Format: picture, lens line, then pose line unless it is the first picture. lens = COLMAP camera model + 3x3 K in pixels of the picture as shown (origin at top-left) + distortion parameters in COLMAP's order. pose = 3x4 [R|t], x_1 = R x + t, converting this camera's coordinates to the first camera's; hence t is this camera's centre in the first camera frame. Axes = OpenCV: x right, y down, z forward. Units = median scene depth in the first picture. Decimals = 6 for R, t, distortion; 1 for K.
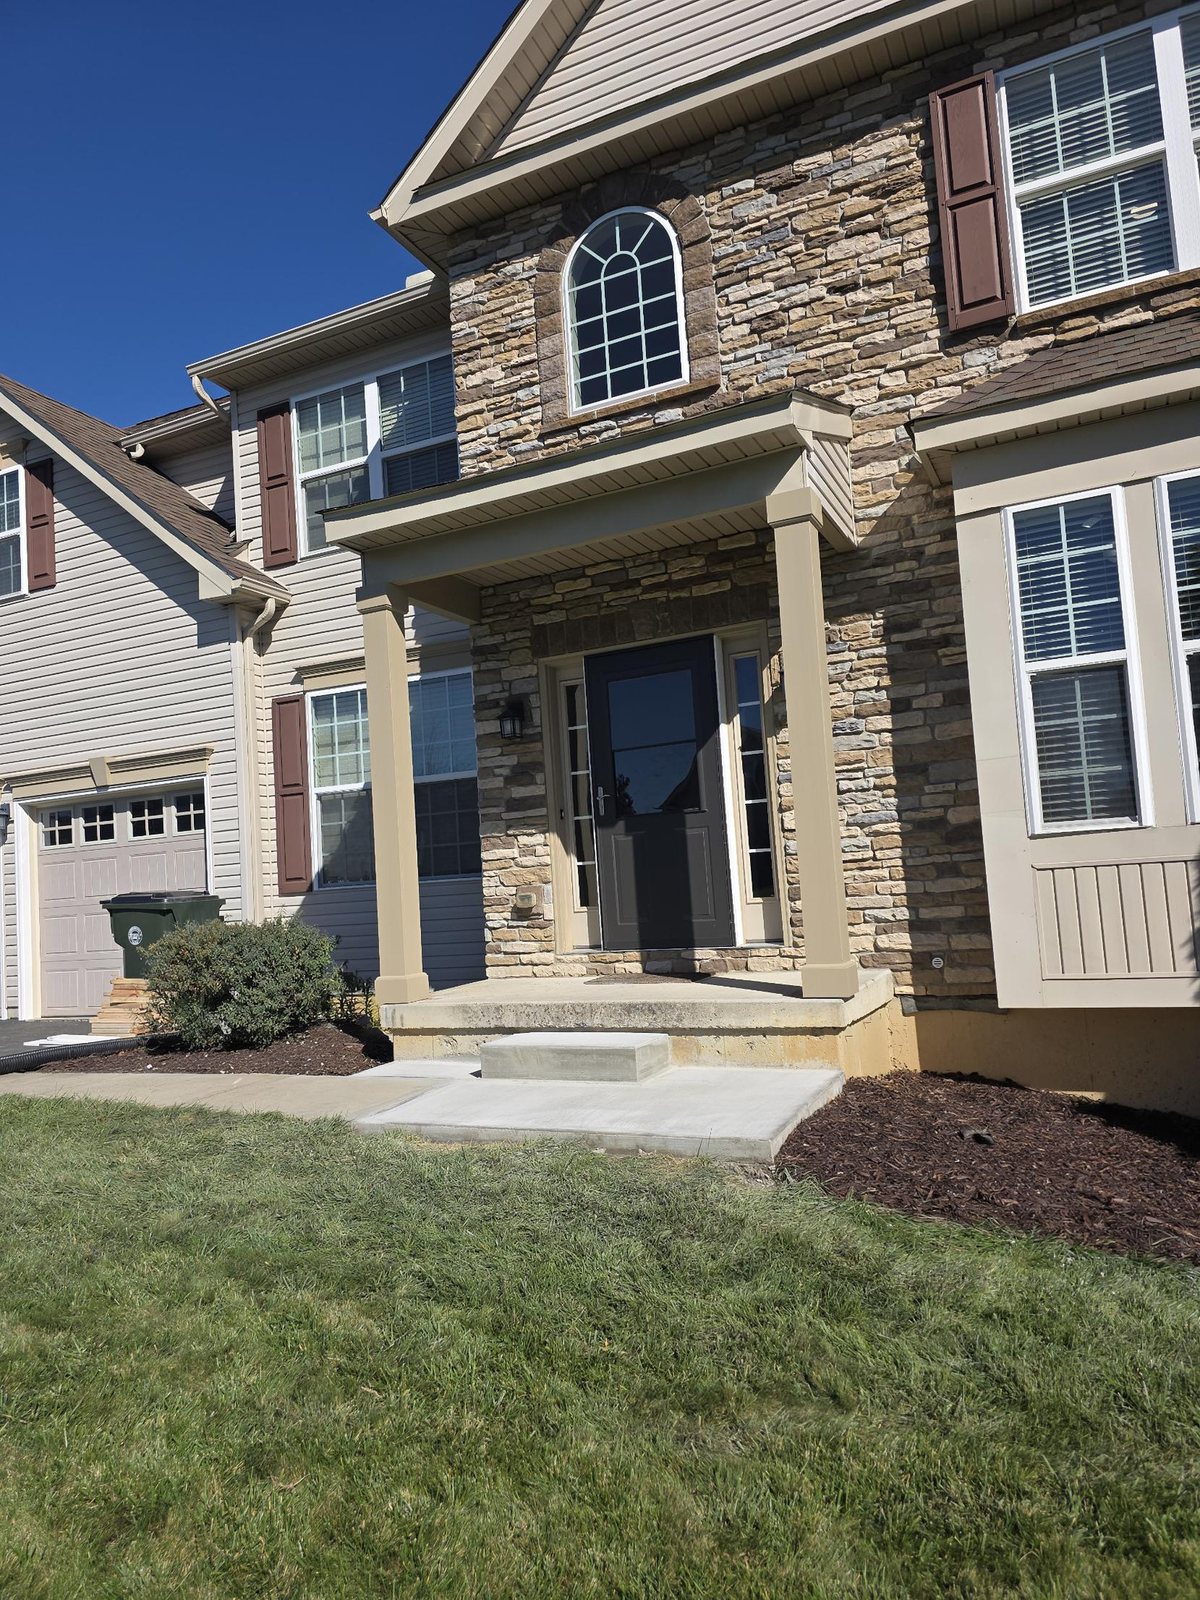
lens RADIAL K [[1076.4, 0, 597.9], [0, 1076.4, 804.9], [0, 0, 1]] dist [0.043608, -0.040081]
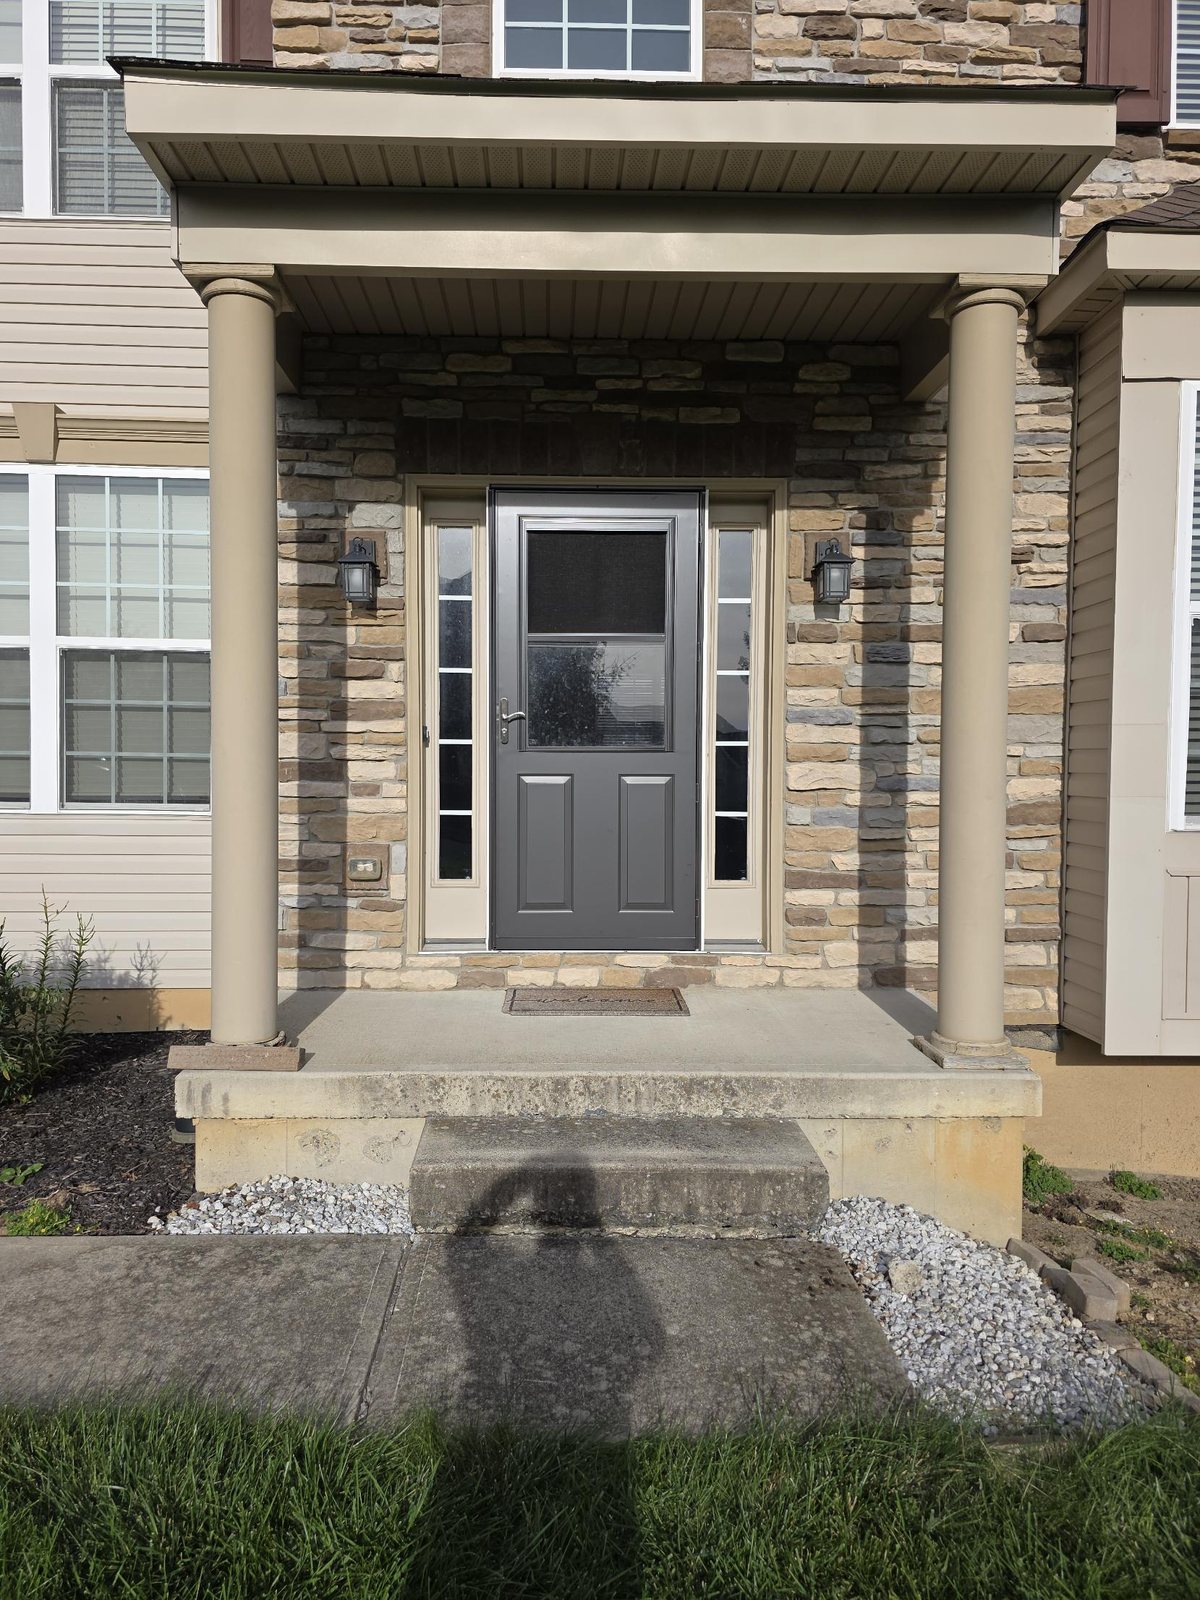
lens RADIAL K [[1076.4, 0, 586.6], [0, 1076.4, 806.6], [0, 0, 1]] dist [0.043608, -0.040081]
pose [[0.888094, 0.056979, 0.456118, -0.251812], [-0.098153, 0.992908, 0.067076, 0.000121], [-0.449061, -0.104339, 0.887388, 0.421144]]
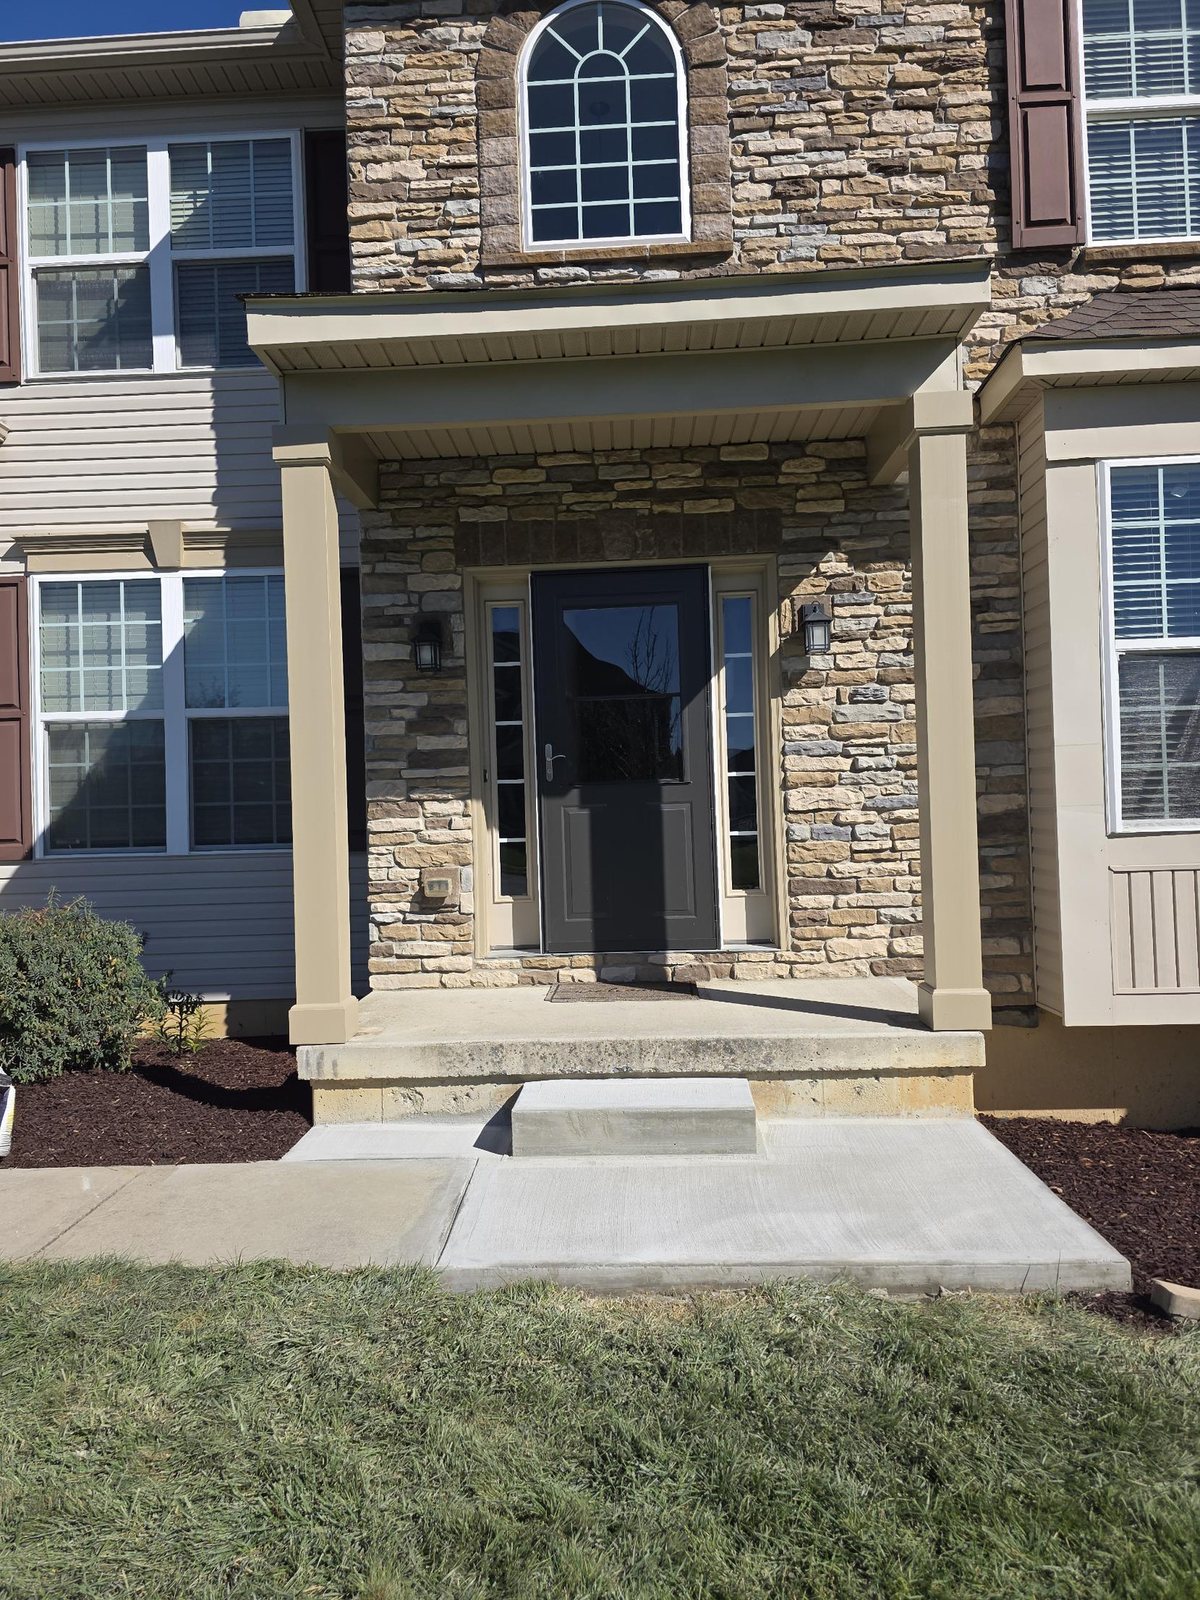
lens RADIAL K [[1076.4, 0, 594.1], [0, 1076.4, 796.2], [0, 0, 1]] dist [0.043608, -0.040081]
pose [[0.919037, 0.043507, 0.391764, -0.280943], [-0.058322, 0.997959, 0.025990, -0.000950], [-0.389833, -0.046734, 0.919699, 0.283090]]
